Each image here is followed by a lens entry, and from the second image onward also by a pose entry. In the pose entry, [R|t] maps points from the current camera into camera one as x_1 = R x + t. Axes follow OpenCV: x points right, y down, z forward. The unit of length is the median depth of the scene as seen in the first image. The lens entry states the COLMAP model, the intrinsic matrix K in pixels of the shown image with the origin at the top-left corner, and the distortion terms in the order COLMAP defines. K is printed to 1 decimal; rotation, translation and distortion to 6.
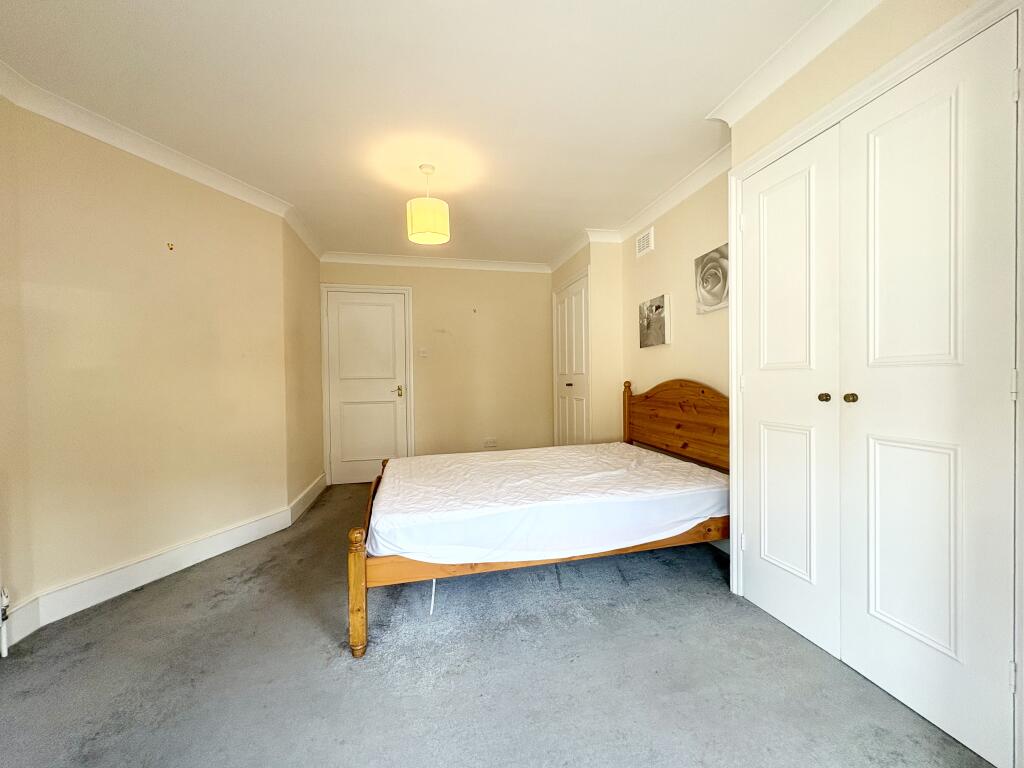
lens RADIAL K [[408.2, 0, 512.0], [0, 408.2, 384.0], [0, 0, 1]] dist [0.002602, -0.000268]
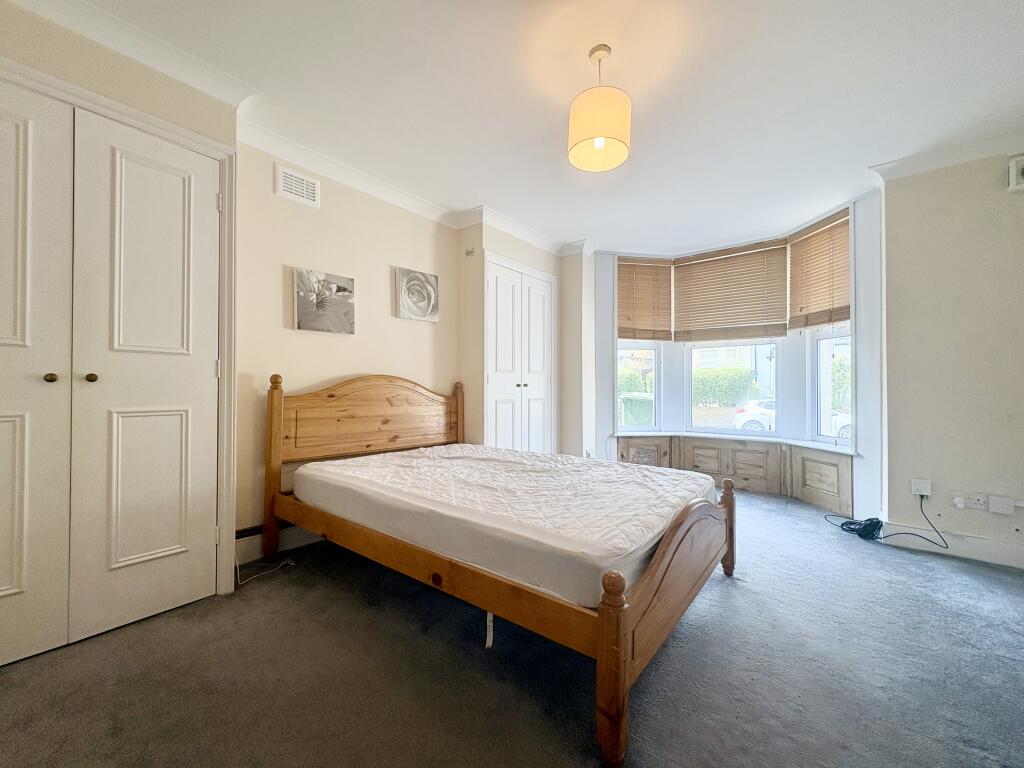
lens RADIAL K [[408.2, 0, 512.0], [0, 408.2, 384.0], [0, 0, 1]] dist [0.002602, -0.000268]
pose [[-0.623943, 0.017945, 0.781264, -0.706007], [0.016761, 0.999814, -0.009579, 0.031762], [-0.781290, 0.007118, -0.624128, 1.704011]]
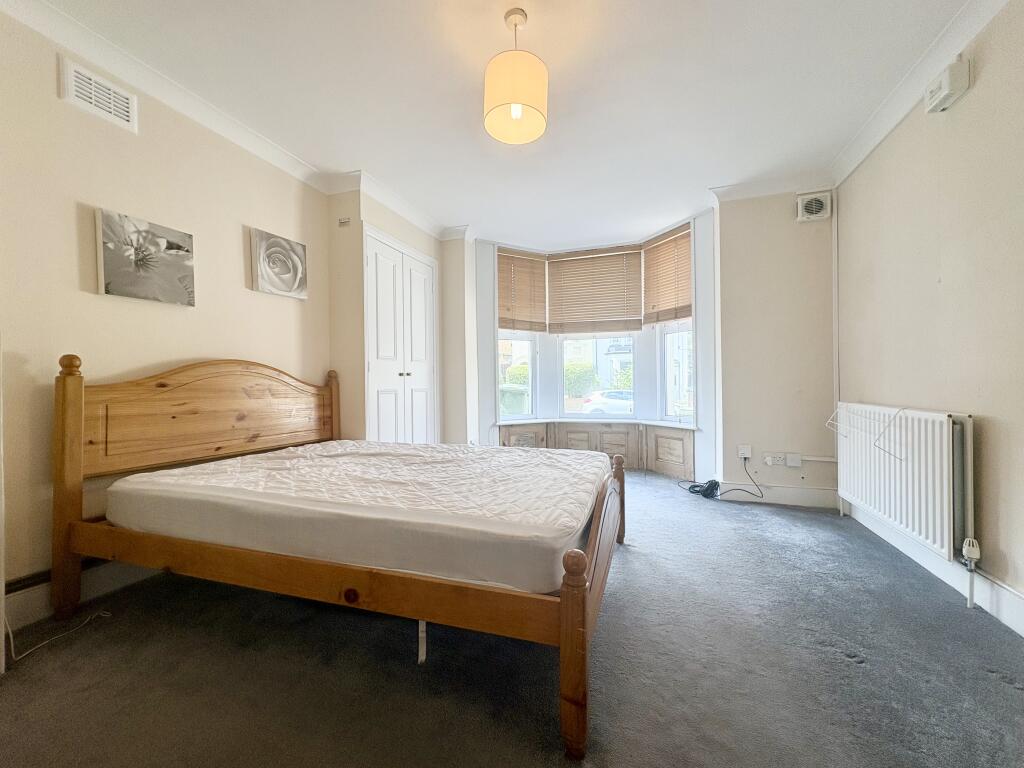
lens RADIAL K [[408.2, 0, 512.0], [0, 408.2, 384.0], [0, 0, 1]] dist [0.002602, -0.000268]
pose [[-0.850524, 0.020644, 0.525531, -0.589635], [0.029368, 0.999534, 0.008267, 0.056513], [-0.525116, 0.022465, -0.850734, 1.733726]]
